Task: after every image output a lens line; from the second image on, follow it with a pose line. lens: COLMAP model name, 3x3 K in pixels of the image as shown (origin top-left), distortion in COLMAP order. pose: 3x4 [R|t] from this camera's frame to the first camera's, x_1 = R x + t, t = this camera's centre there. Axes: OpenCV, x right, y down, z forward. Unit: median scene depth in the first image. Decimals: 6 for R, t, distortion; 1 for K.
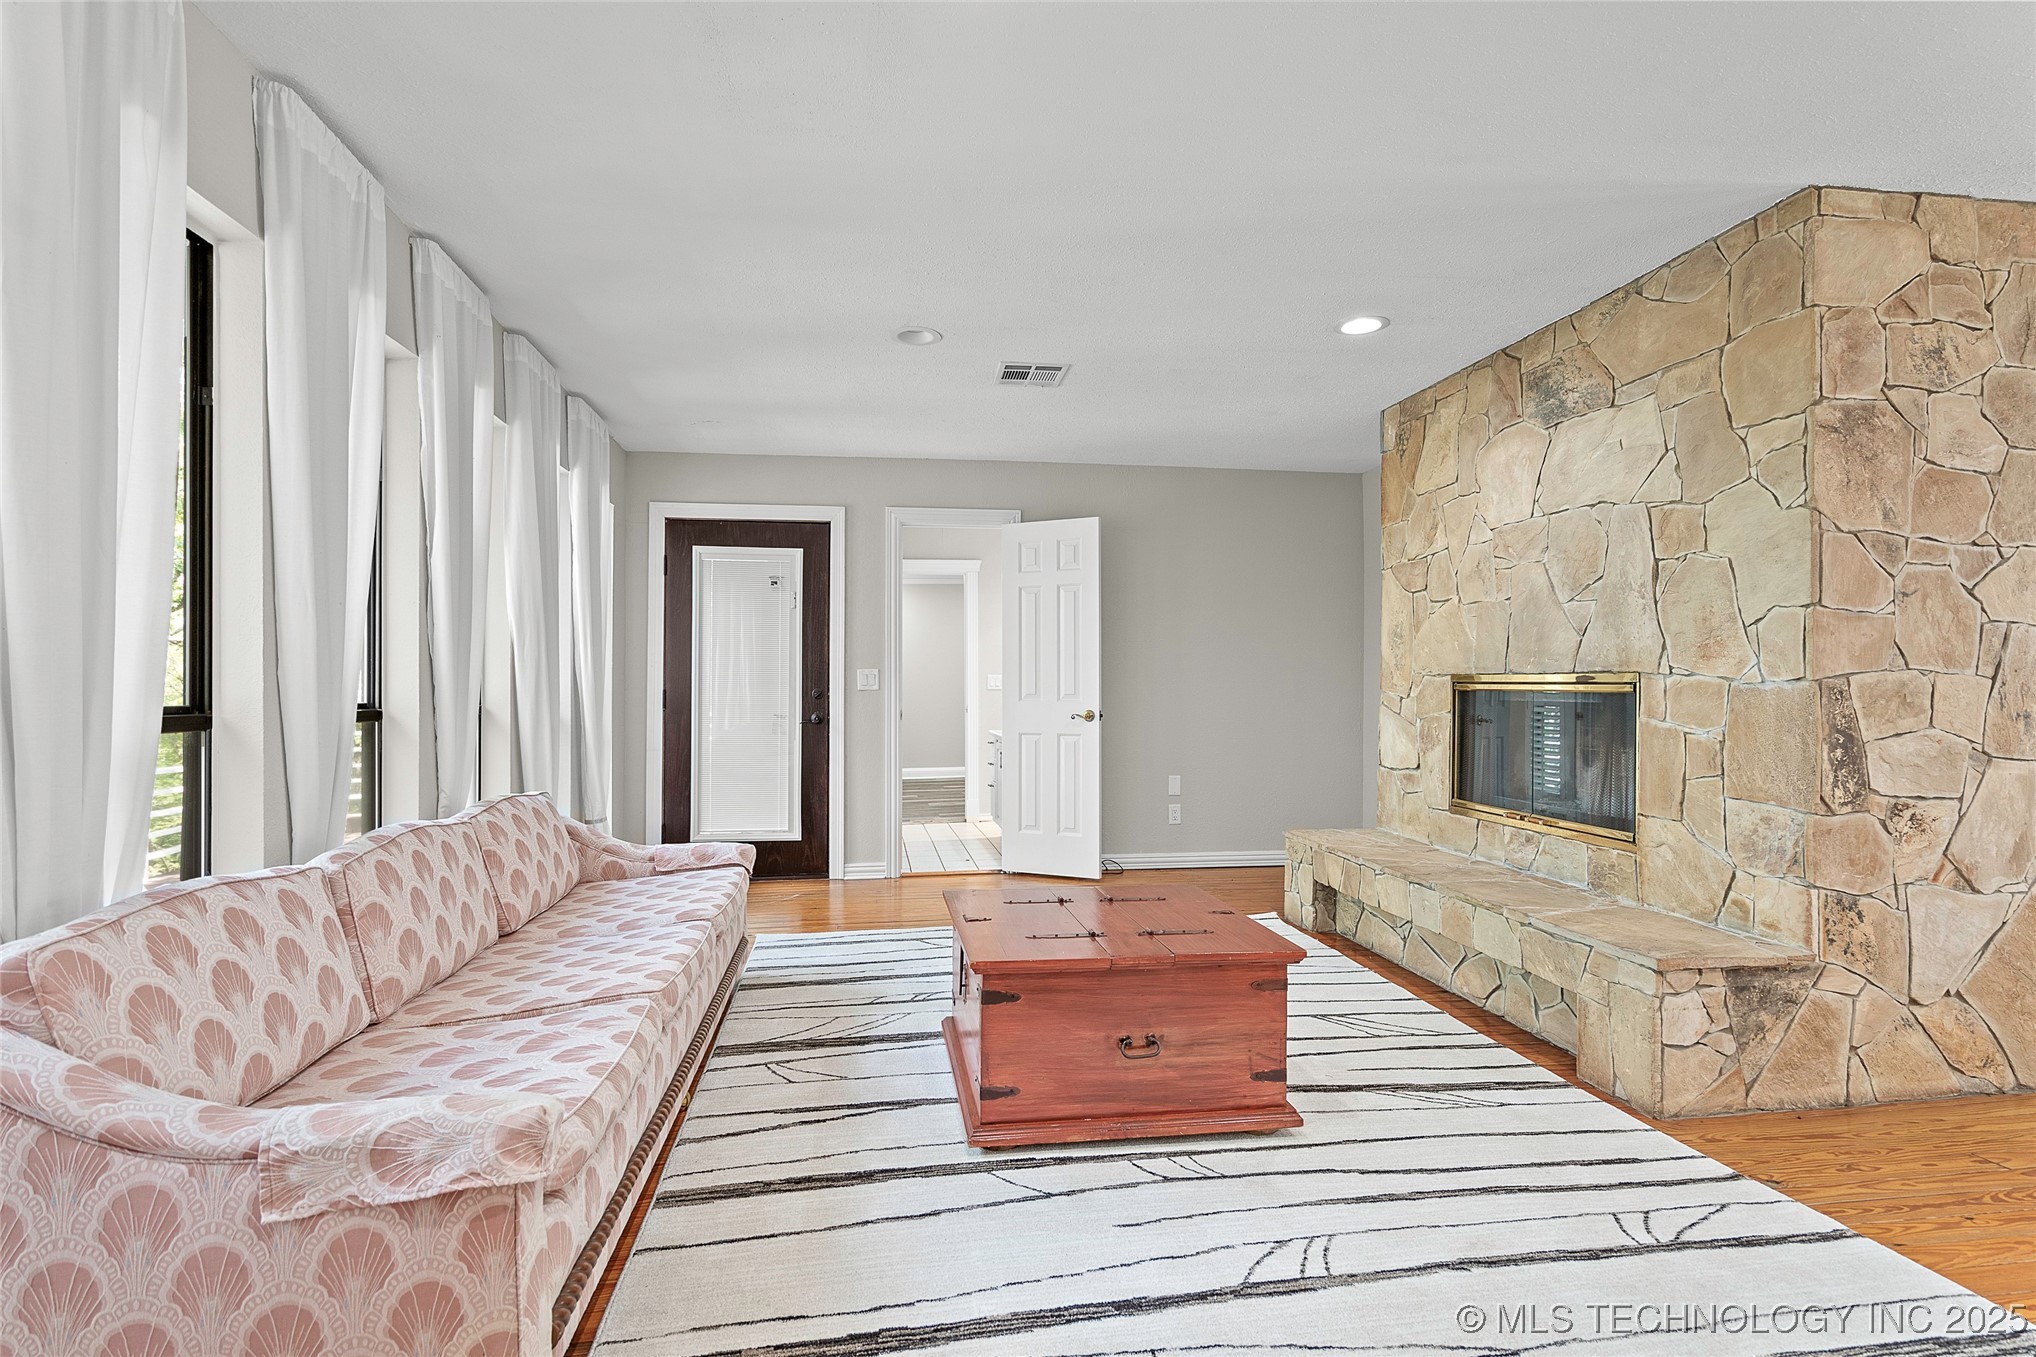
lens RADIAL K [[962.0, 0, 1015.4], [0, 962.0, 685.7], [0, 0, 1]] dist [-0.002250, 0.001623]
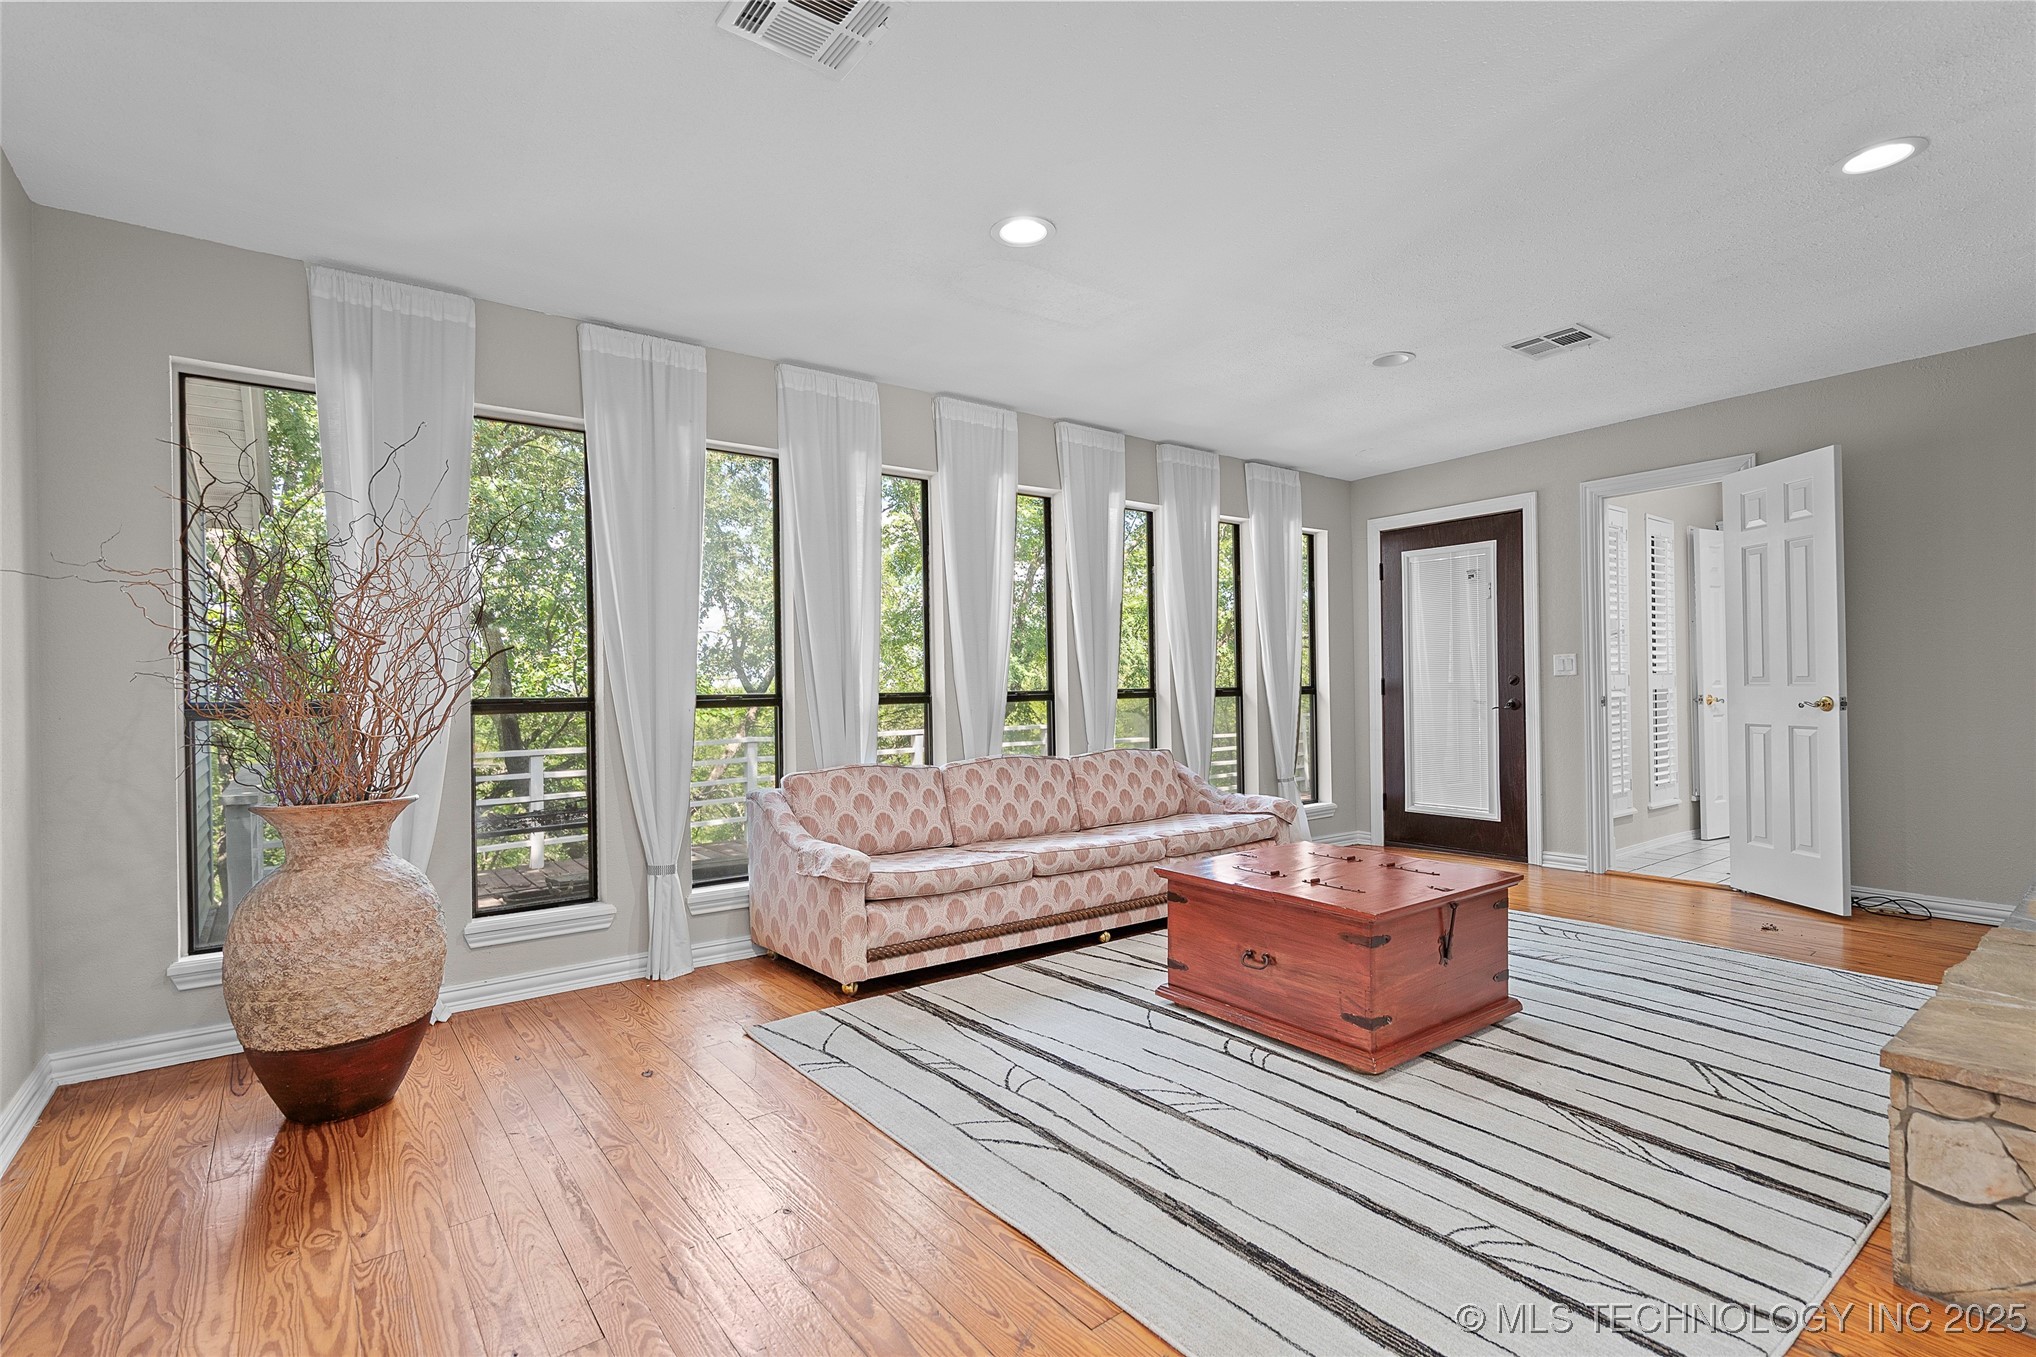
lens RADIAL K [[962.0, 0, 1009.6], [0, 962.0, 683.7], [0, 0, 1]] dist [-0.002250, 0.001623]
pose [[0.467219, -0.009220, -0.884094, 0.945935], [0.018783, 0.999823, -0.000500, 0.005973], [0.883942, -0.016373, 0.467310, 0.111539]]
